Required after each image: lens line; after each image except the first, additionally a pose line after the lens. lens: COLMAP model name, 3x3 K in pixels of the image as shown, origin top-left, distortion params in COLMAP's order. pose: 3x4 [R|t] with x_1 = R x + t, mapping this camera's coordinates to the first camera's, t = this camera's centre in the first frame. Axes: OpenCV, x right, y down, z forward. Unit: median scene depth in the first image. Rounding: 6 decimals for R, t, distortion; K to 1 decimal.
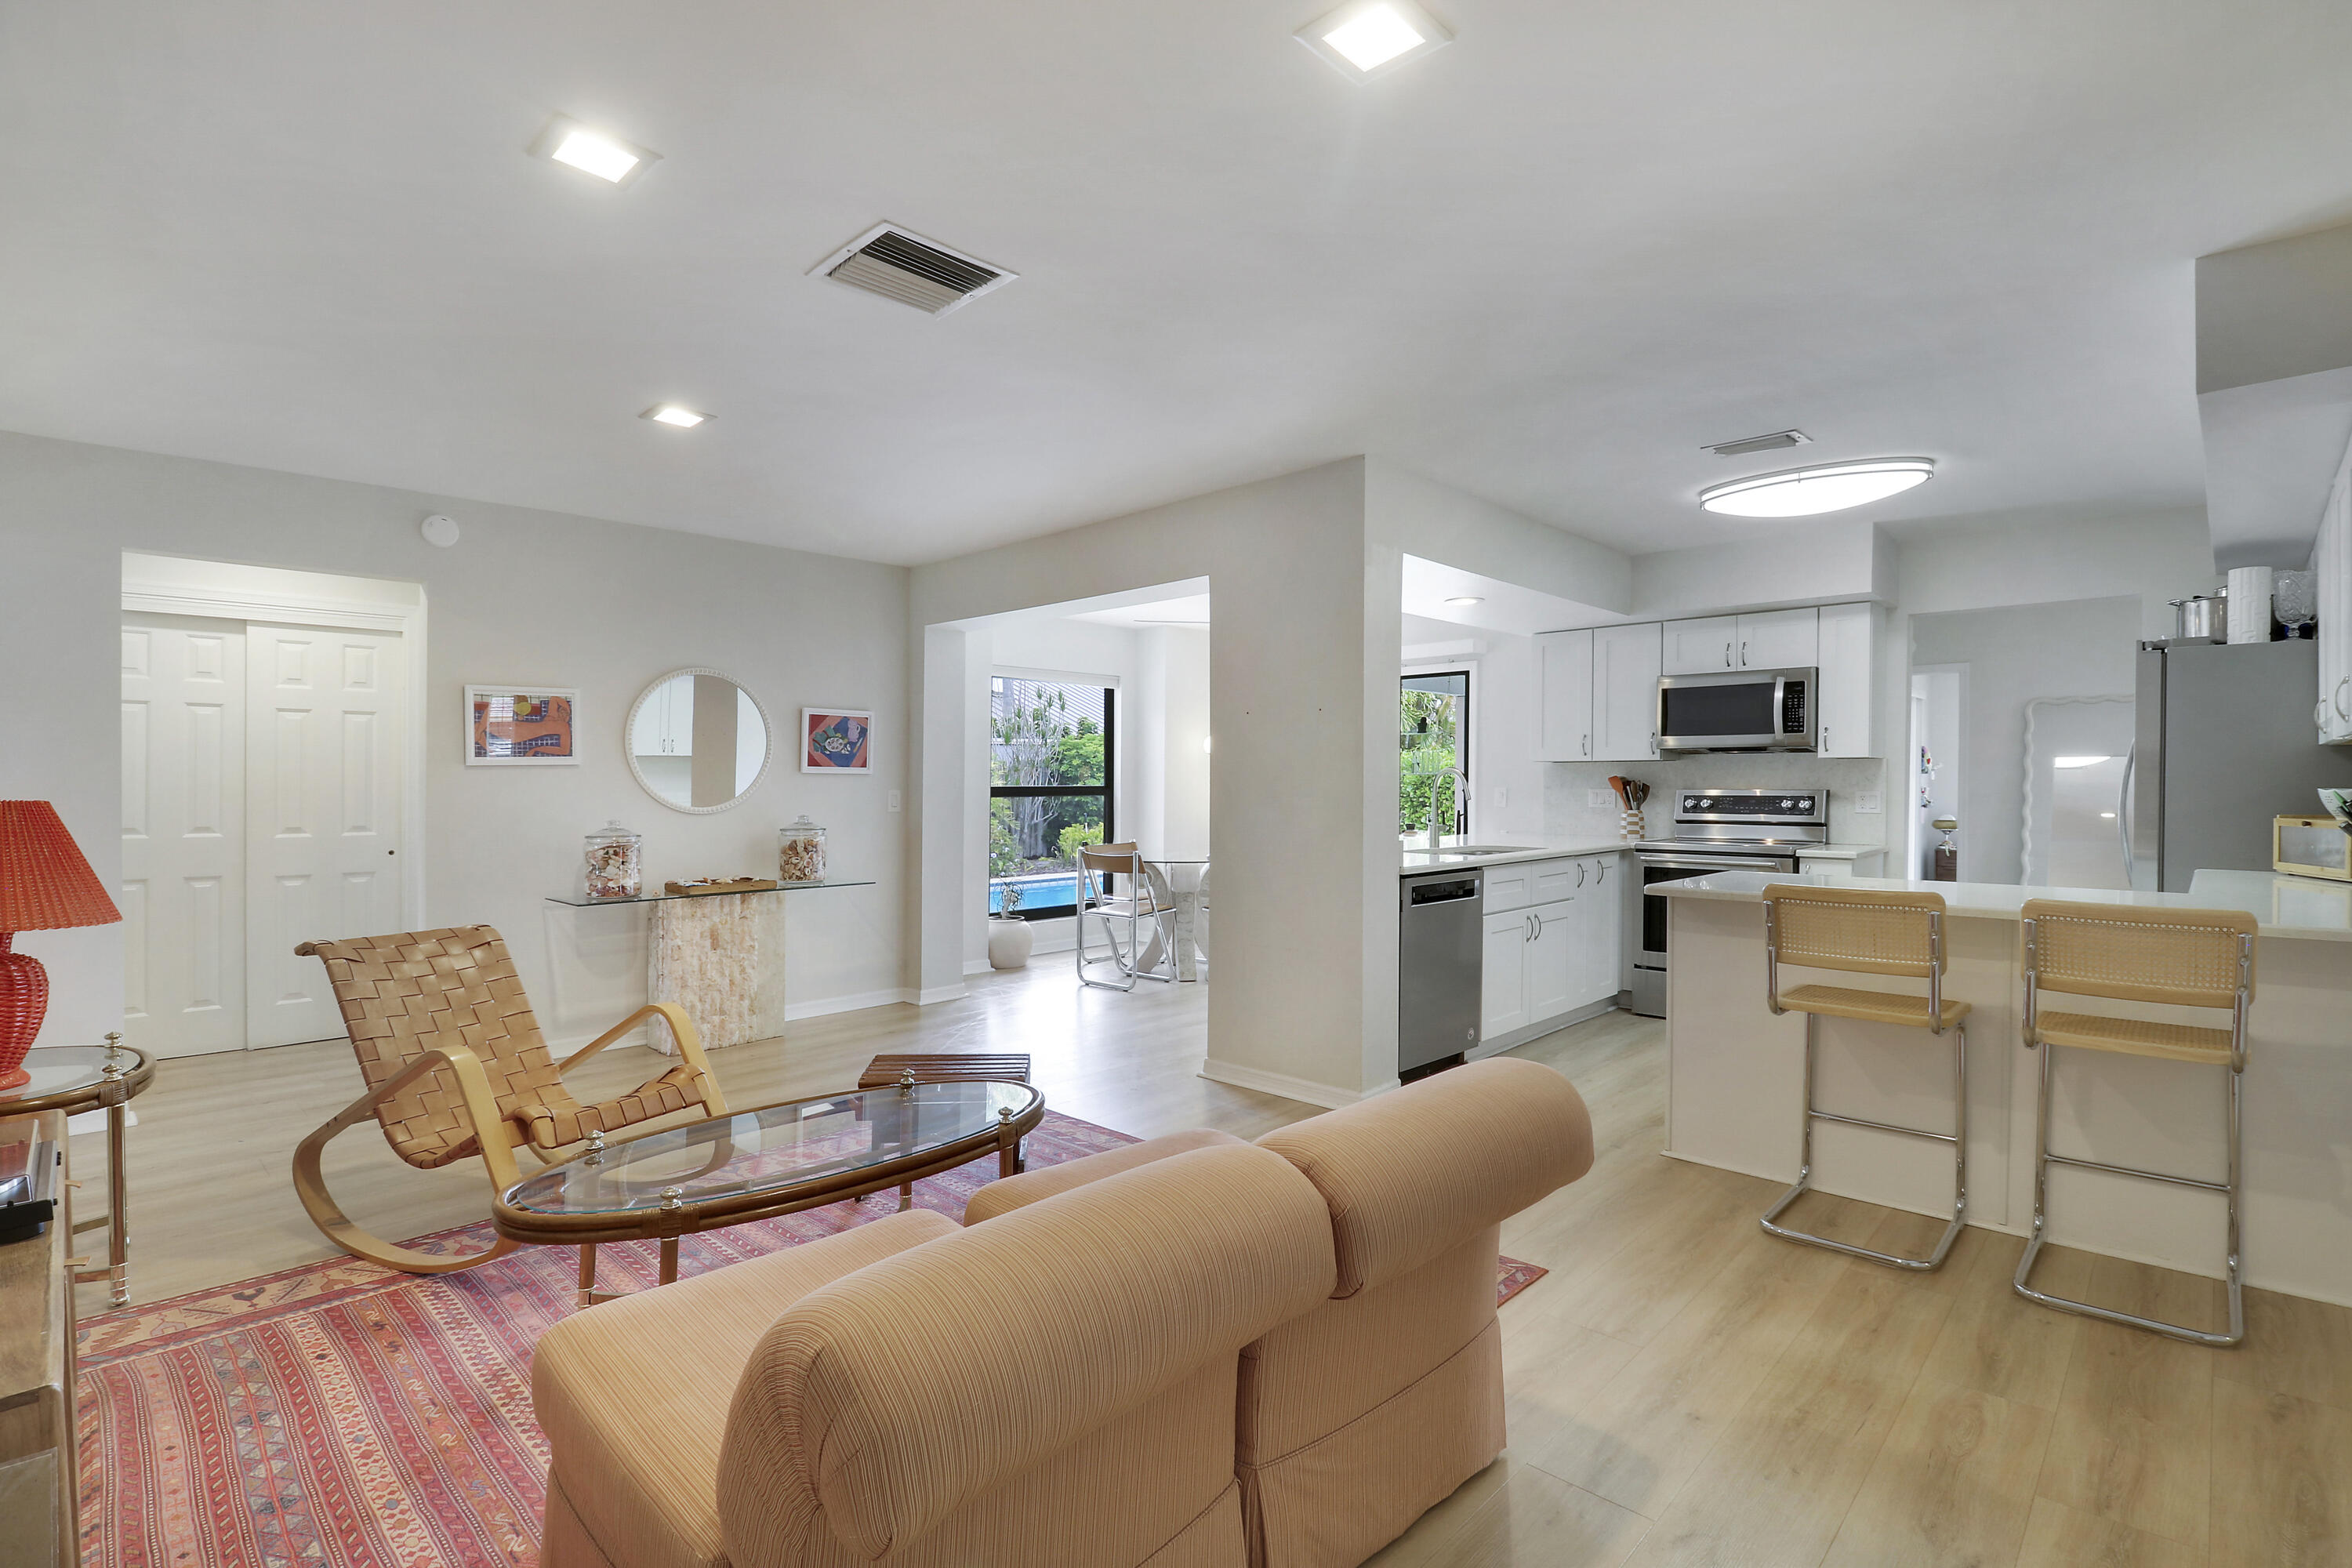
lens RADIAL K [[1088.3, 0, 1174.9], [0, 1088.3, 788.0], [0, 0, 1]] dist [-0.013200, -0.000128]
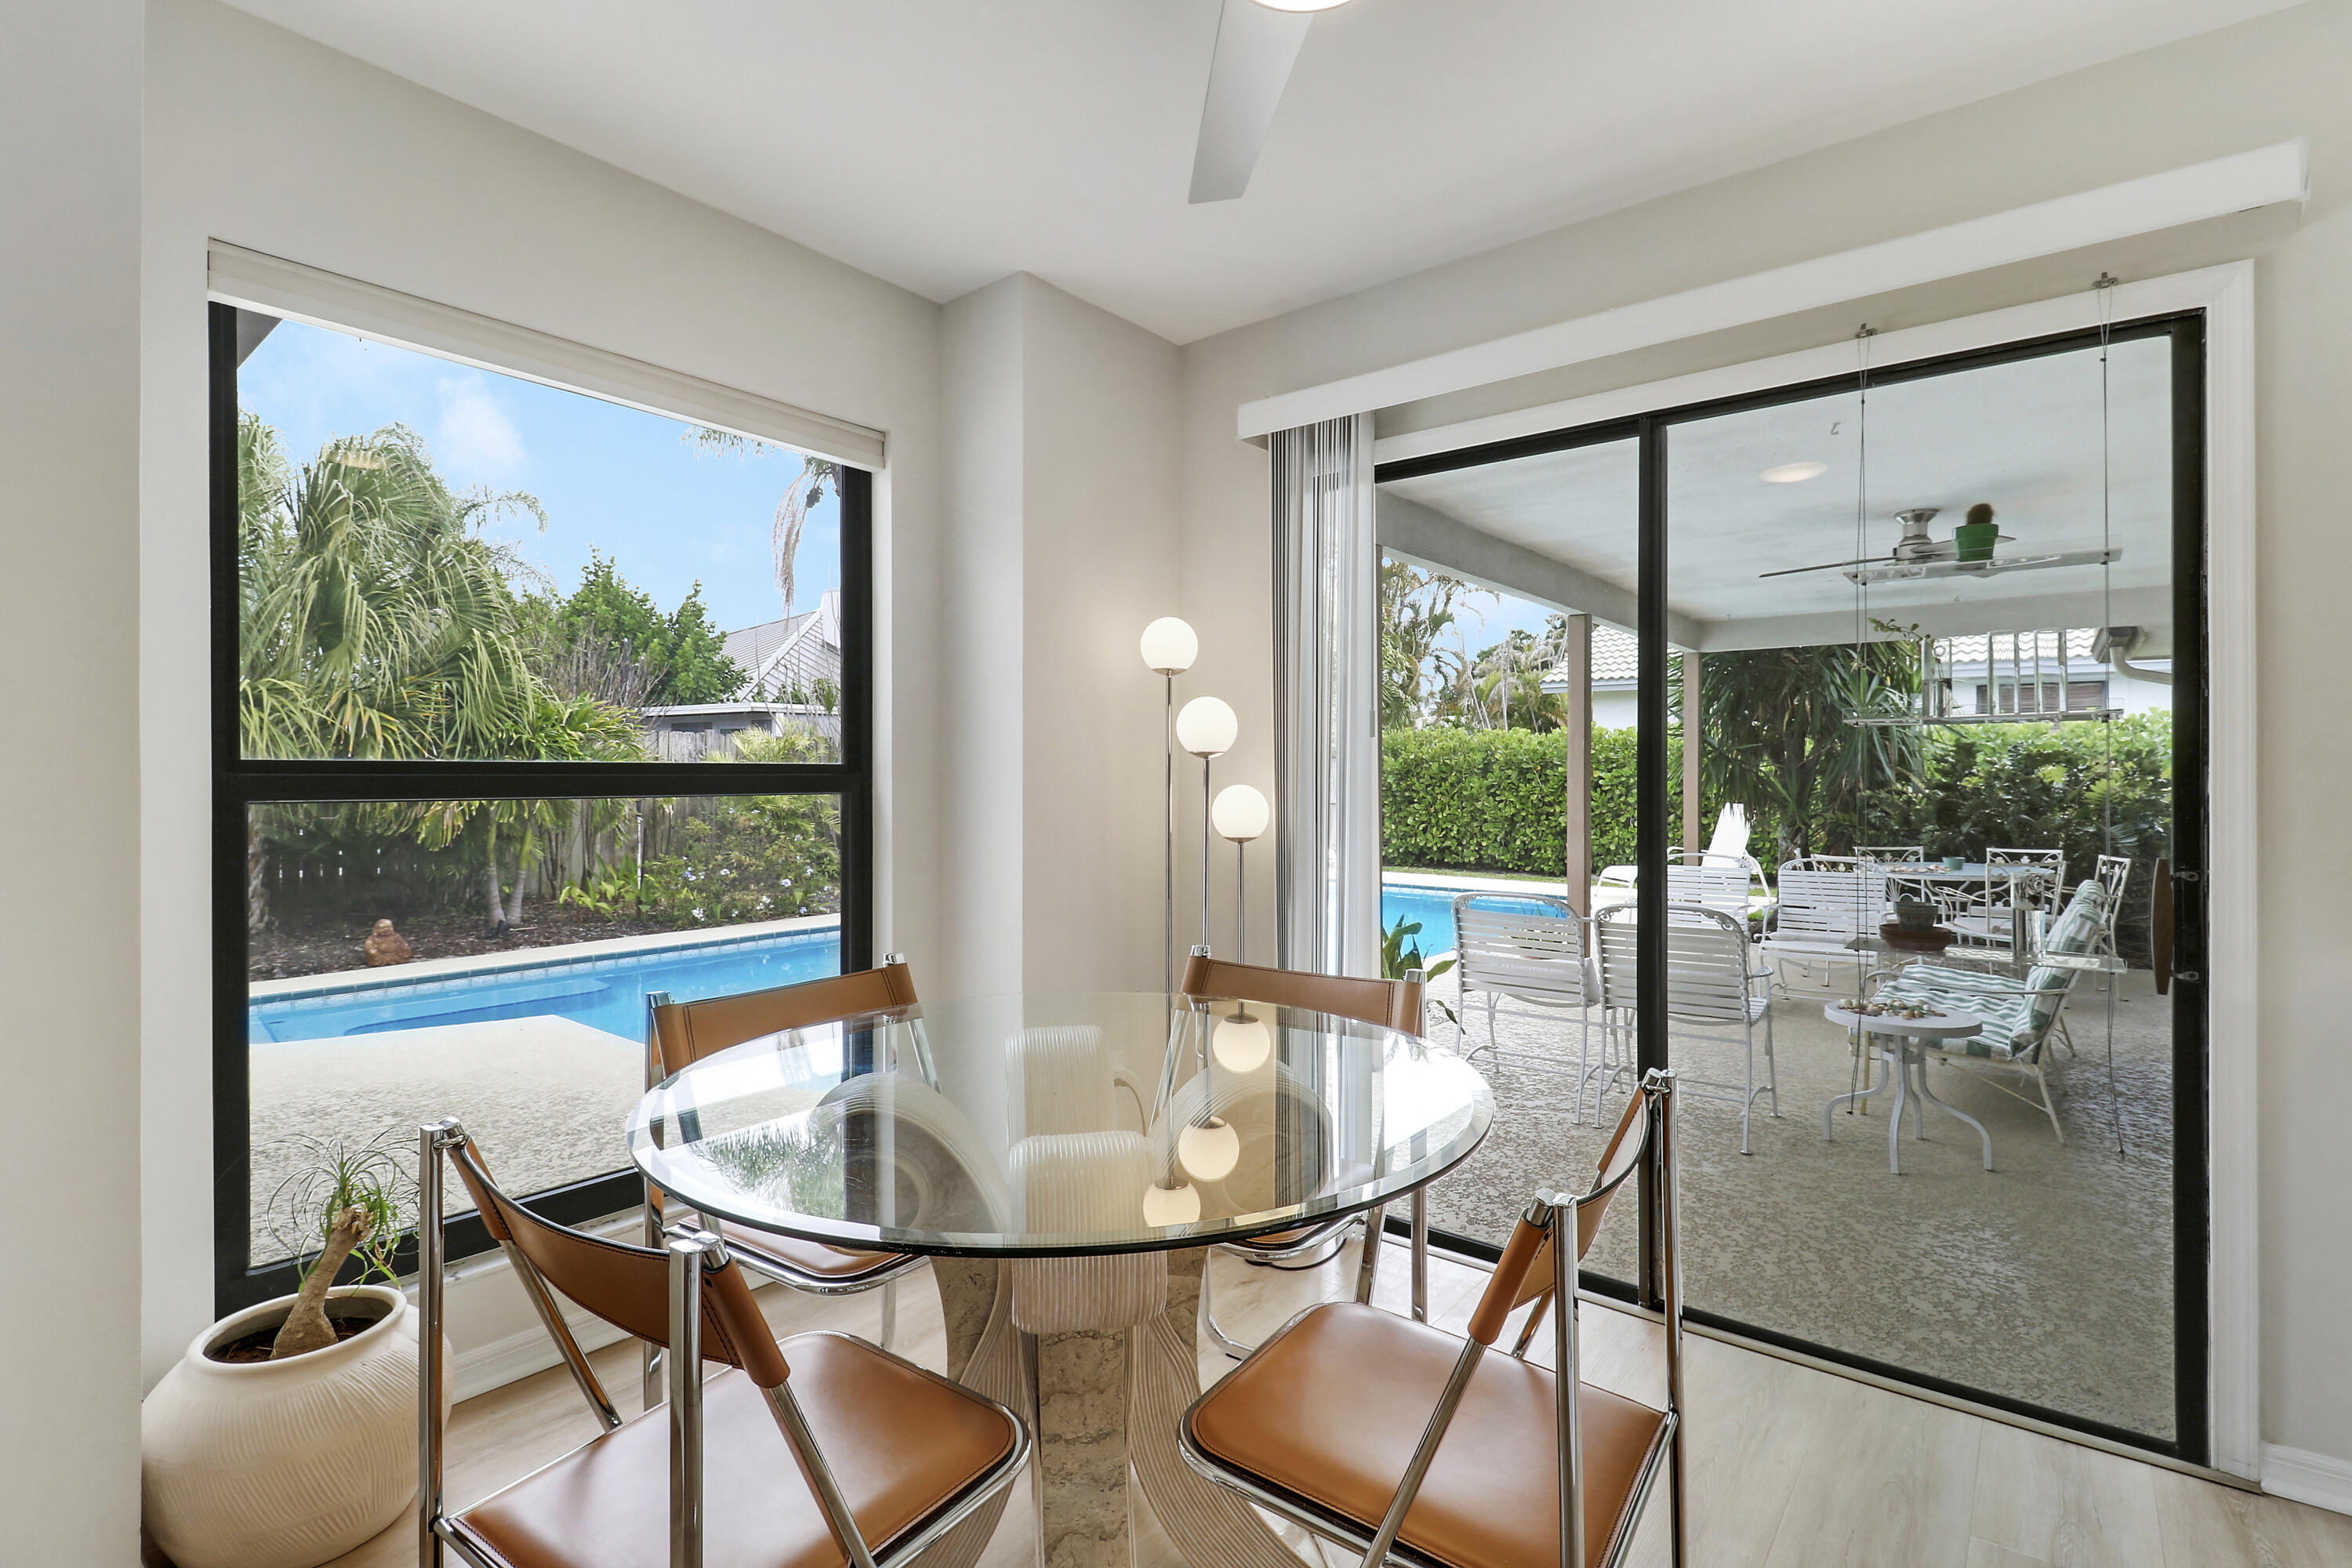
lens RADIAL K [[1124.8, 0, 1197.7], [0, 1124.8, 771.0], [0, 0, 1]] dist [-0.002296, -0.000321]
pose [[0.994462, 0.004125, 0.105012, 0.012872], [-0.003376, 0.999968, -0.007312, 0.004163], [-0.105039, 0.006917, 0.994444, 1.098489]]
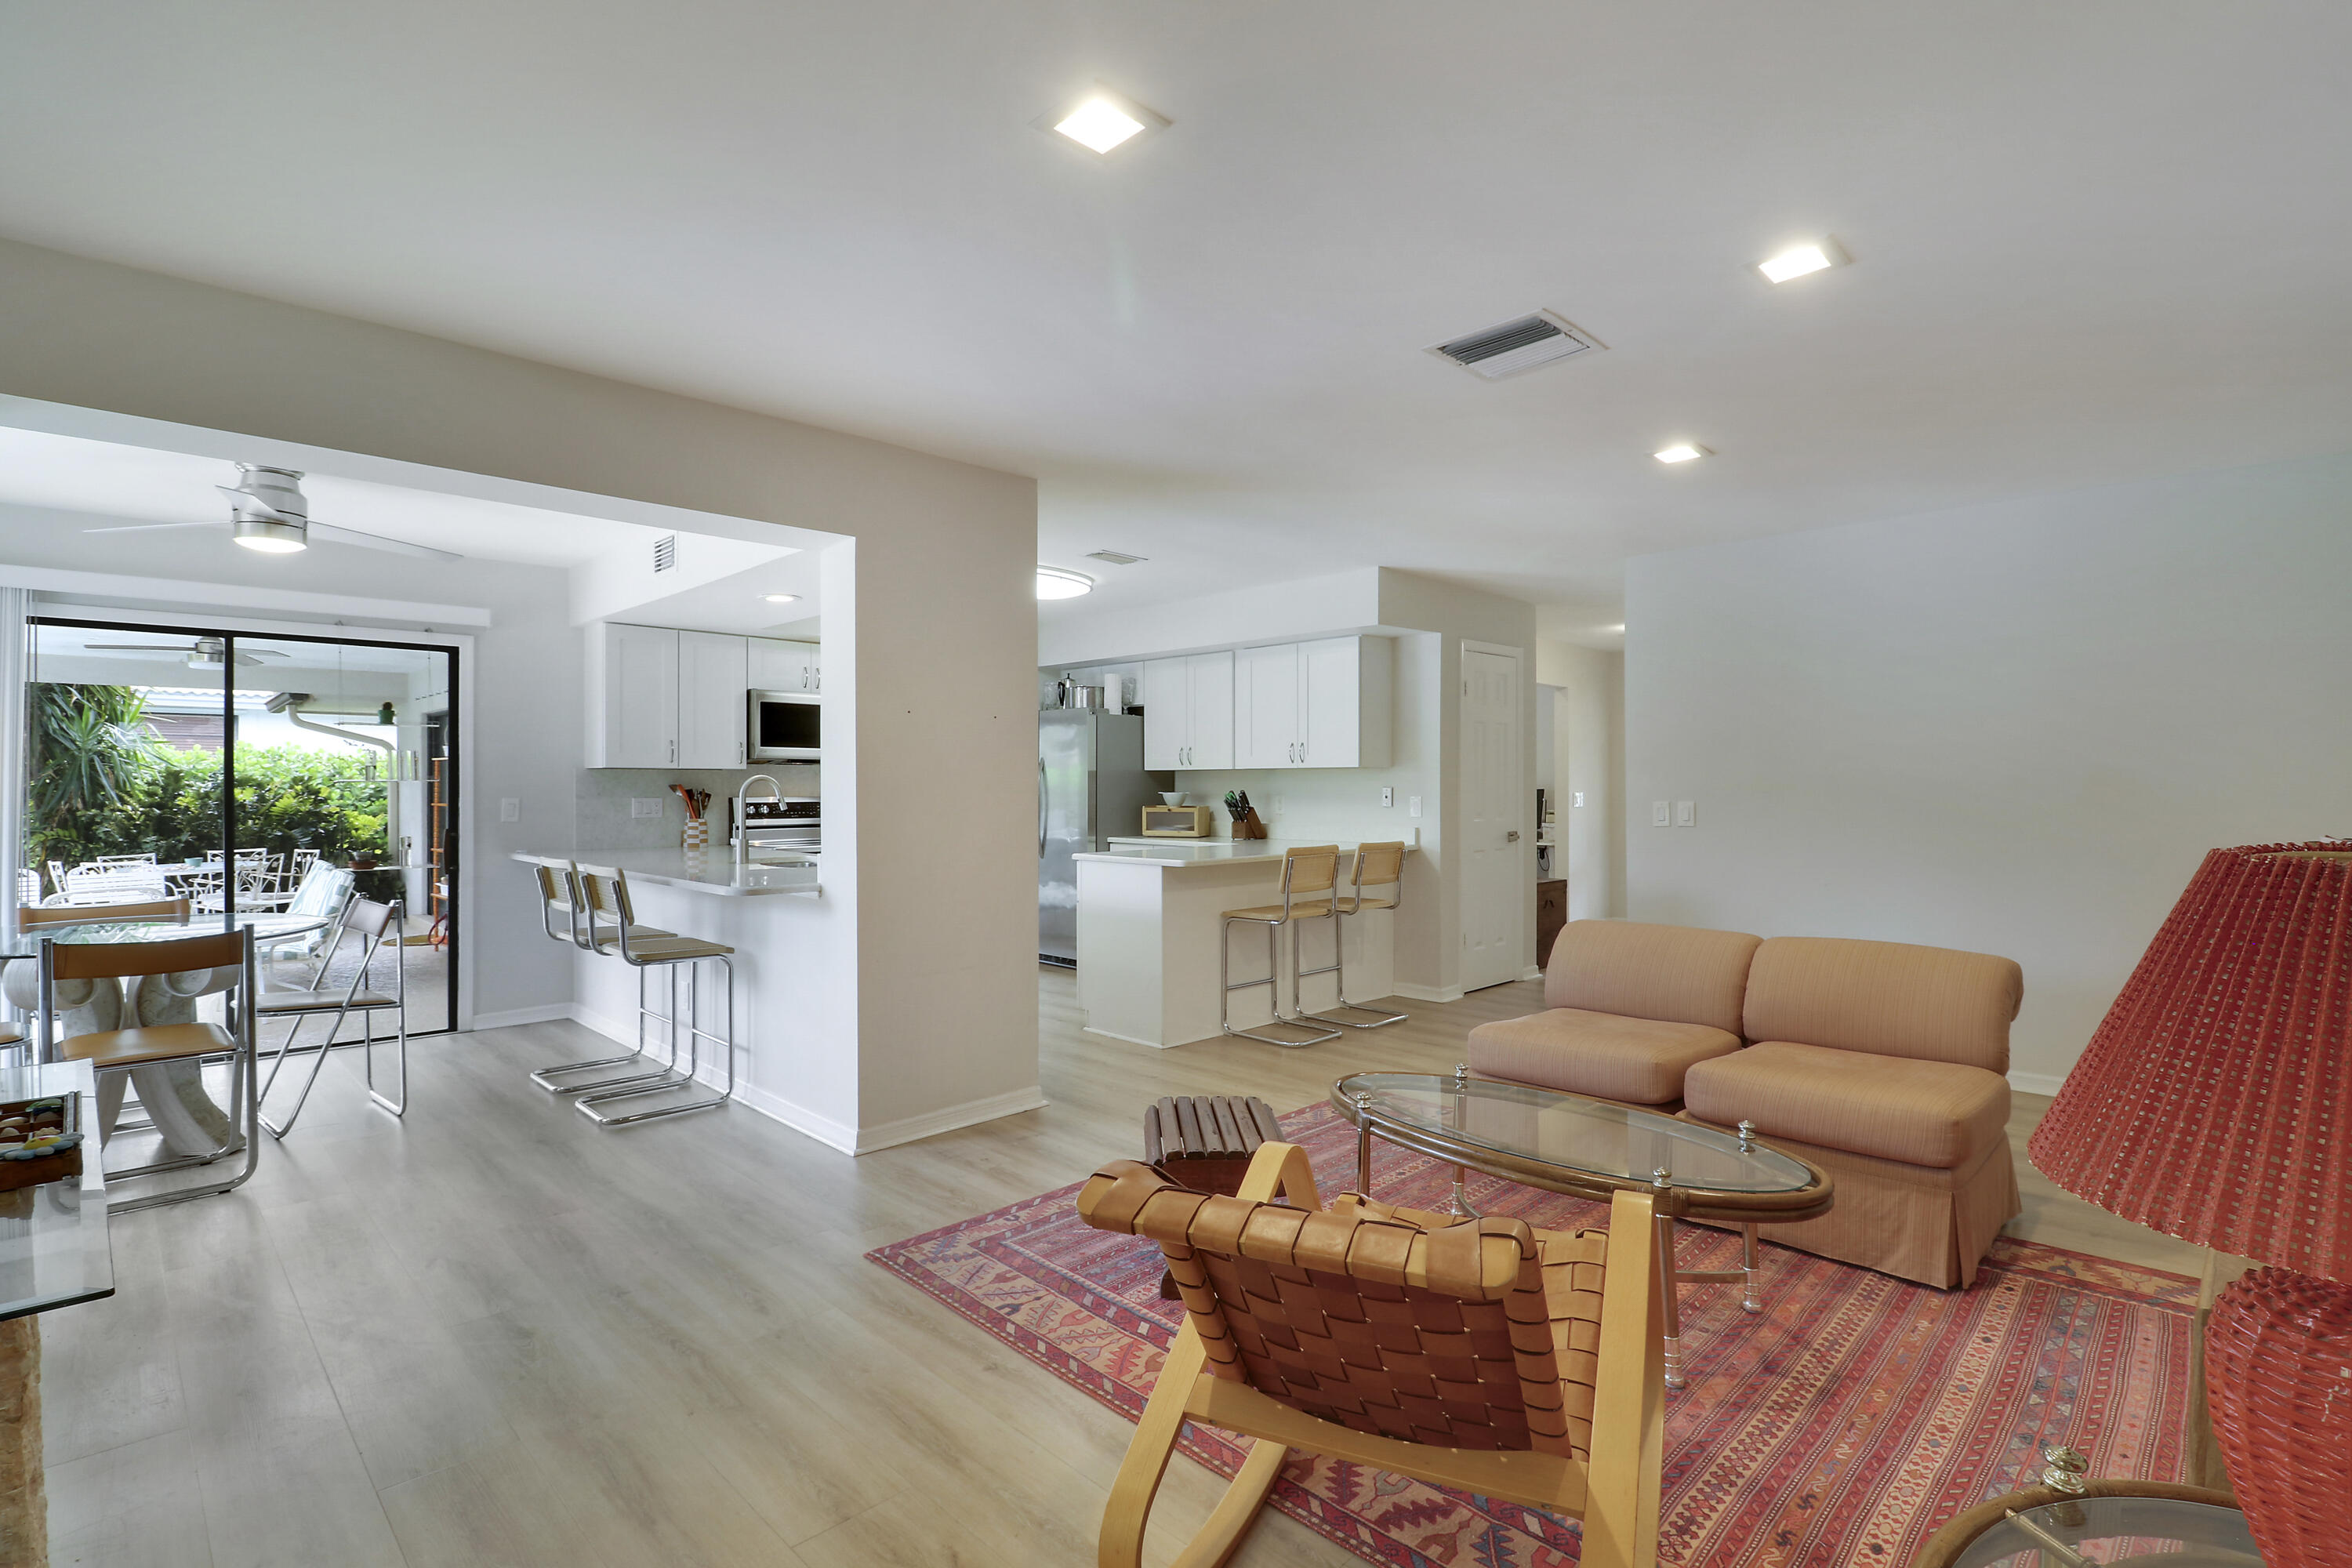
lens RADIAL K [[1103.5, 0, 1177.3], [0, 1103.5, 793.5], [0, 0, 1]] dist [-0.014411, -0.000266]
pose [[0.026674, -0.004348, 0.999635, -0.717539], [0.007979, 0.999960, 0.004136, -0.004044], [-0.999612, 0.007865, 0.026708, 0.670587]]
